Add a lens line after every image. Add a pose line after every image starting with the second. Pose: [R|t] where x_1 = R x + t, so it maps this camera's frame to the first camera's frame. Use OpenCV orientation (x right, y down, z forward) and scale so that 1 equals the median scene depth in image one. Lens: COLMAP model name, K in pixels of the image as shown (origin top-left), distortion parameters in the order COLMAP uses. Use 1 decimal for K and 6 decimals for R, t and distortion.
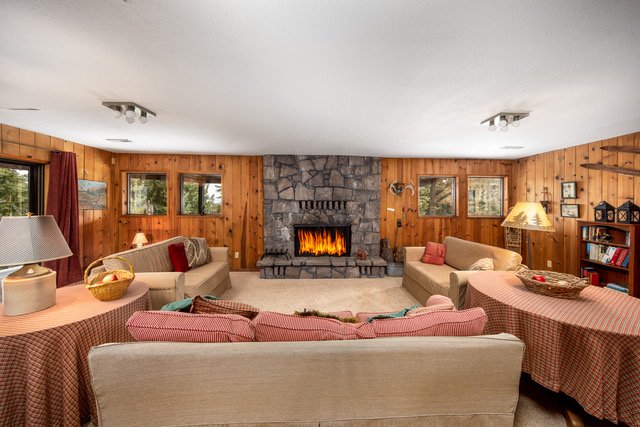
lens RADIAL K [[226.4, 0, 323.4], [0, 226.4, 203.3], [0, 0, 1]] dist [0.000970, -0.000082]
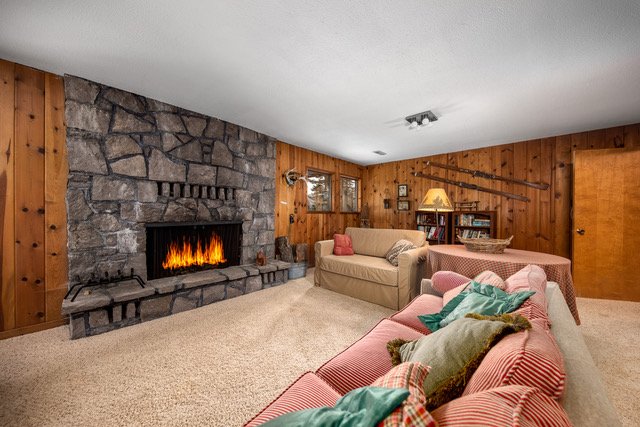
lens RADIAL K [[233.3, 0, 319.6], [0, 233.3, 216.3], [0, 0, 1]] dist [0.000247, -0.000468]
pose [[0.697780, -0.004227, 0.716300, -0.244297], [-0.005488, 0.999922, 0.011246, 0.068597], [-0.716292, -0.011779, 0.697702, 0.293679]]
